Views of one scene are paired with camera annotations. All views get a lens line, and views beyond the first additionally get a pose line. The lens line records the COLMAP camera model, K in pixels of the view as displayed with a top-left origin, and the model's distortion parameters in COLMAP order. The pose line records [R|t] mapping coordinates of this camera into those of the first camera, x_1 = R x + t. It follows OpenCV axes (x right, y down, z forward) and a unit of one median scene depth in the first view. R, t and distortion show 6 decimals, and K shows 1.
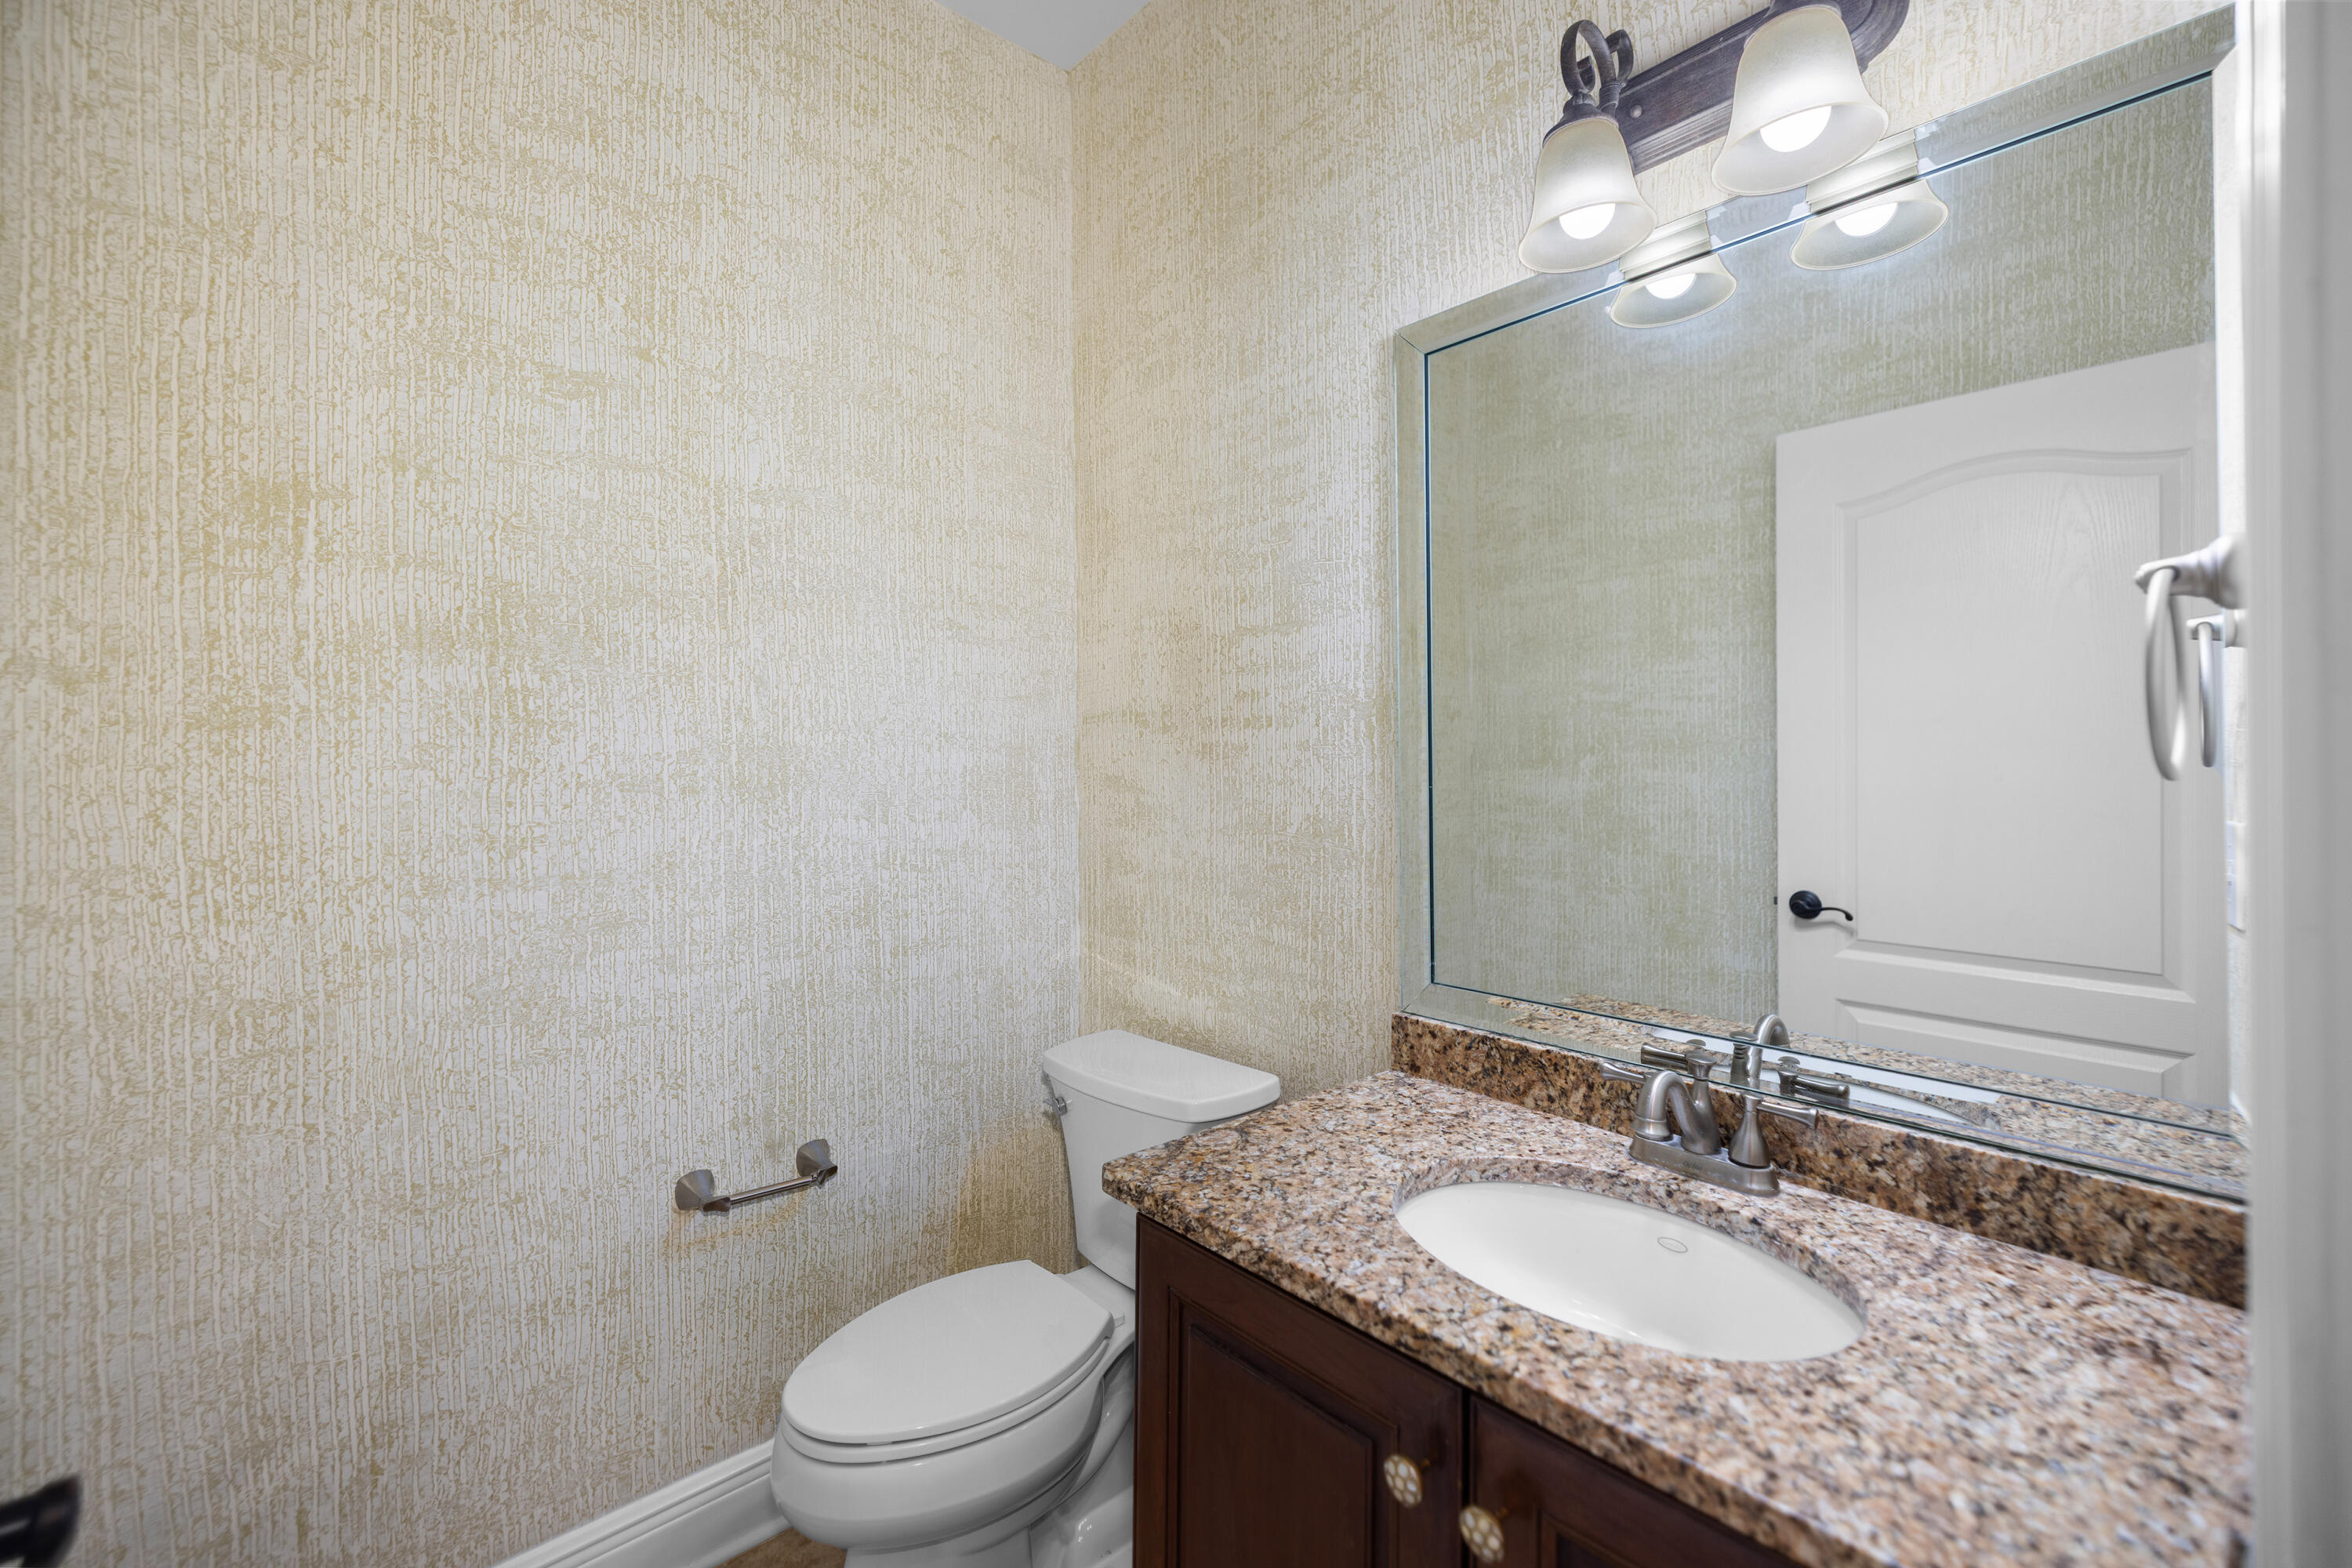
lens RADIAL K [[1008.8, 0, 1140.5], [0, 1008.8, 747.1], [0, 0, 1]] dist [-0.000669, 0.000088]
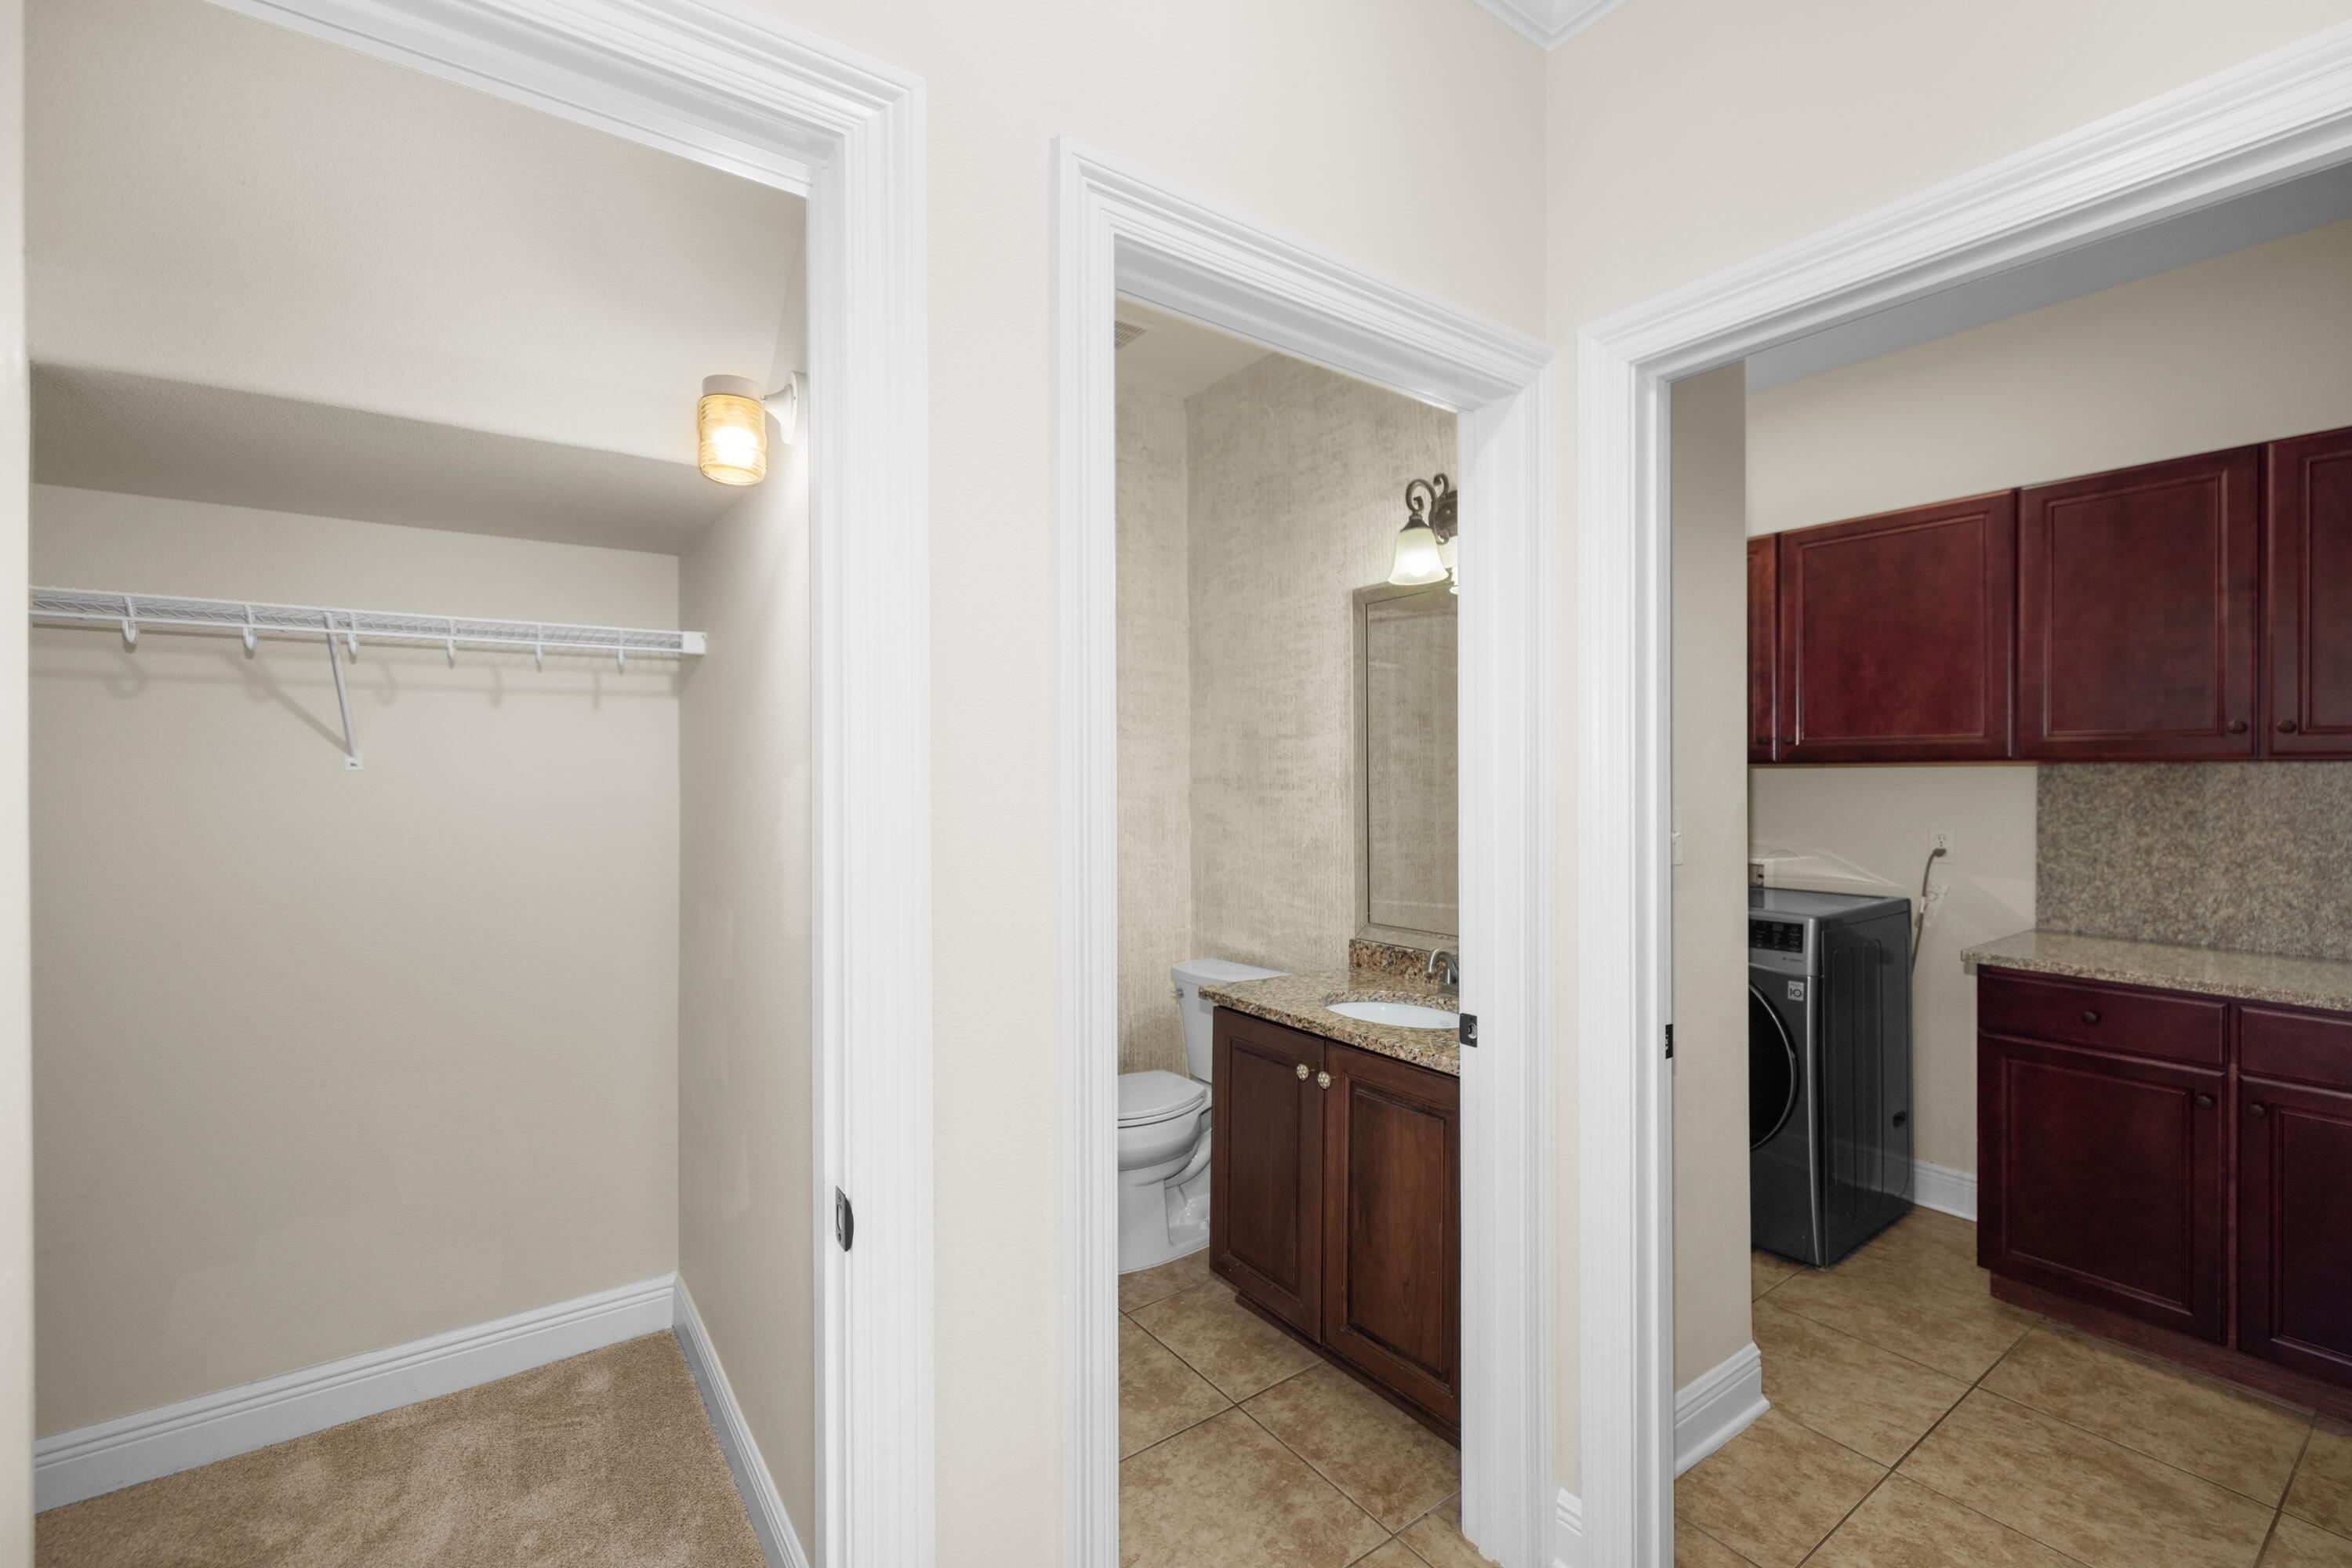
lens RADIAL K [[1010.6, 0, 1176.0], [0, 1010.6, 784.0], [0, 0, 1]] dist [-0.000312, 0.000071]
pose [[0.996837, 0.002609, -0.079430, 0.061575], [-0.001547, 0.999909, 0.013435, -0.055027], [0.079458, -0.013269, 0.996750, -0.869219]]
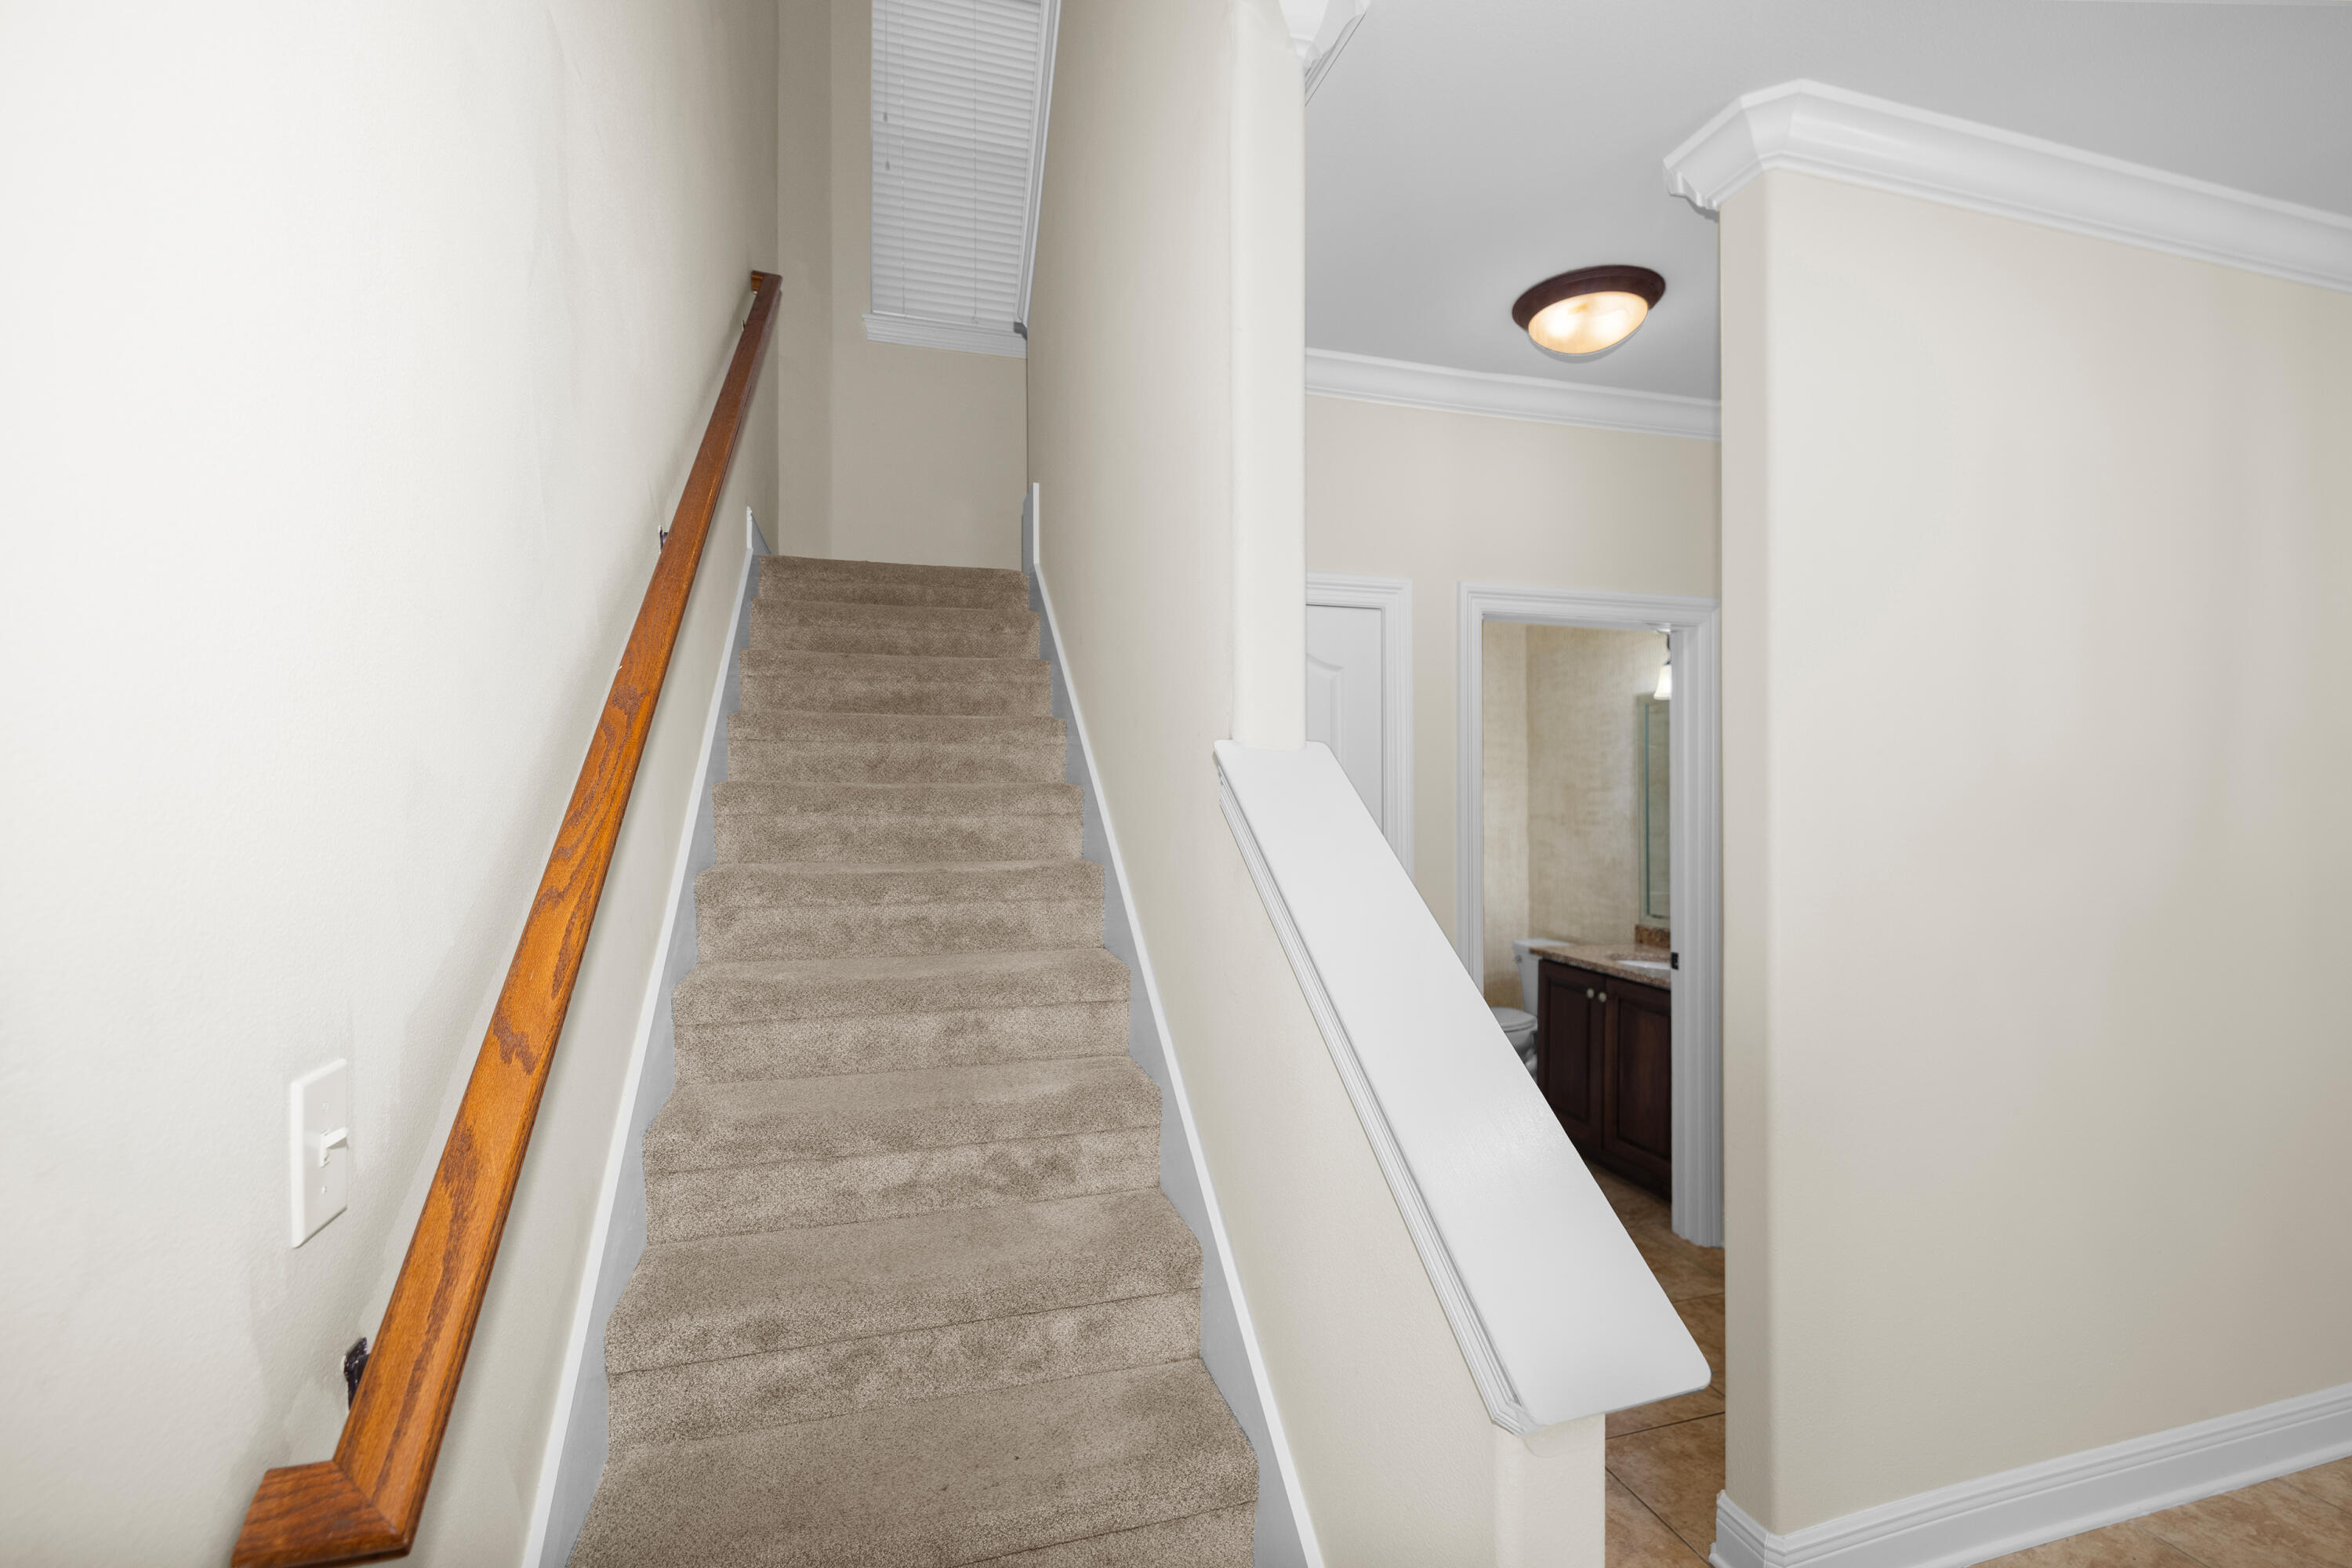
lens RADIAL K [[1044.6, 0, 1182.0], [0, 1044.6, 794.7], [0, 0, 1]] dist [-0.001555, 0.000002]
pose [[0.920472, 0.002698, -0.390799, 0.195560], [0.000902, 0.999959, 0.009028, -0.131063], [0.390808, -0.008662, 0.920432, -2.075380]]
